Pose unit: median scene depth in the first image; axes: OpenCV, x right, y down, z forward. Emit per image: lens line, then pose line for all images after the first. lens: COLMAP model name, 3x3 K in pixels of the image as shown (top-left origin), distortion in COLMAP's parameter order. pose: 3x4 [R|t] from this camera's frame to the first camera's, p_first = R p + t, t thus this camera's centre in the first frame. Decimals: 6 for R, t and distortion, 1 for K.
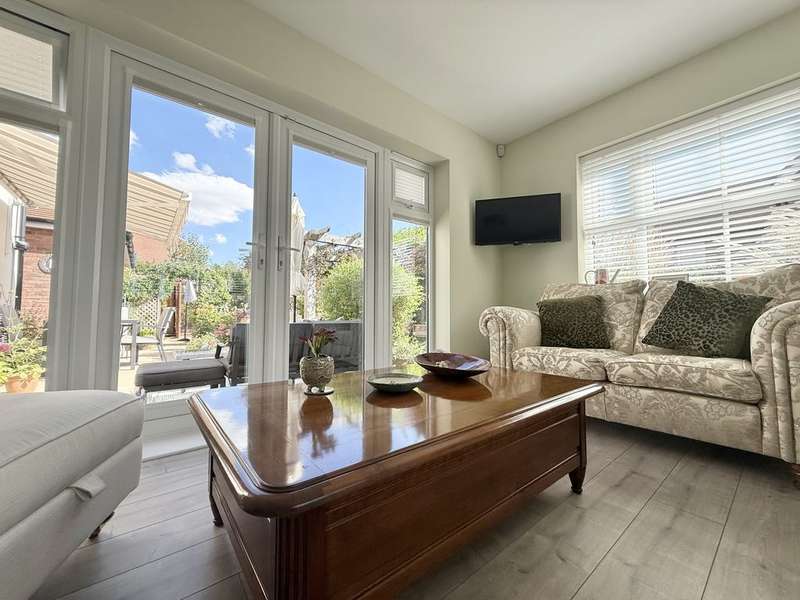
lens RADIAL K [[317.0, 0, 398.6], [0, 317.0, 299.7], [0, 0, 1]] dist [-0.000011, 0.000161]
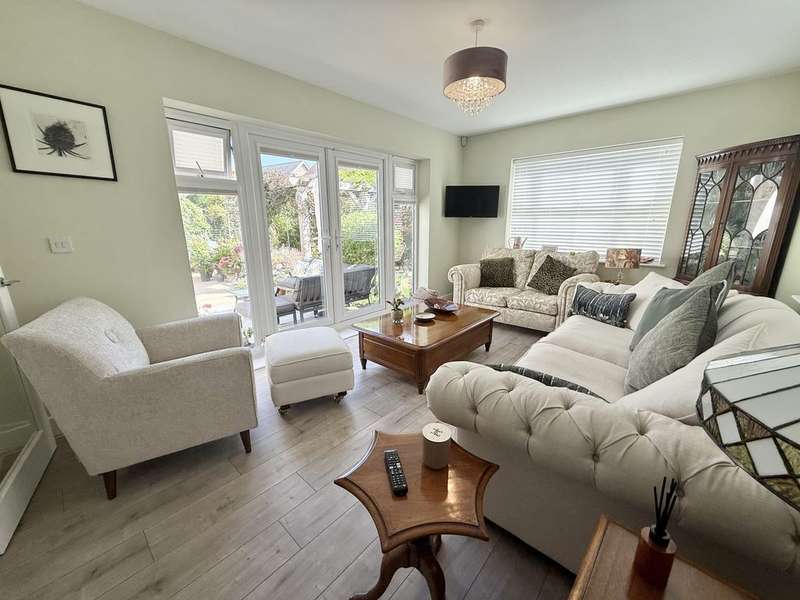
lens RADIAL K [[317.0, 0, 400.8], [0, 317.0, 299.5], [0, 0, 1]] dist [-0.000011, 0.000161]
pose [[0.986105, -0.045794, 0.159688, -0.308567], [-0.001559, 0.958663, 0.284541, -0.310079], [-0.166117, -0.280836, 0.945270, -0.701346]]
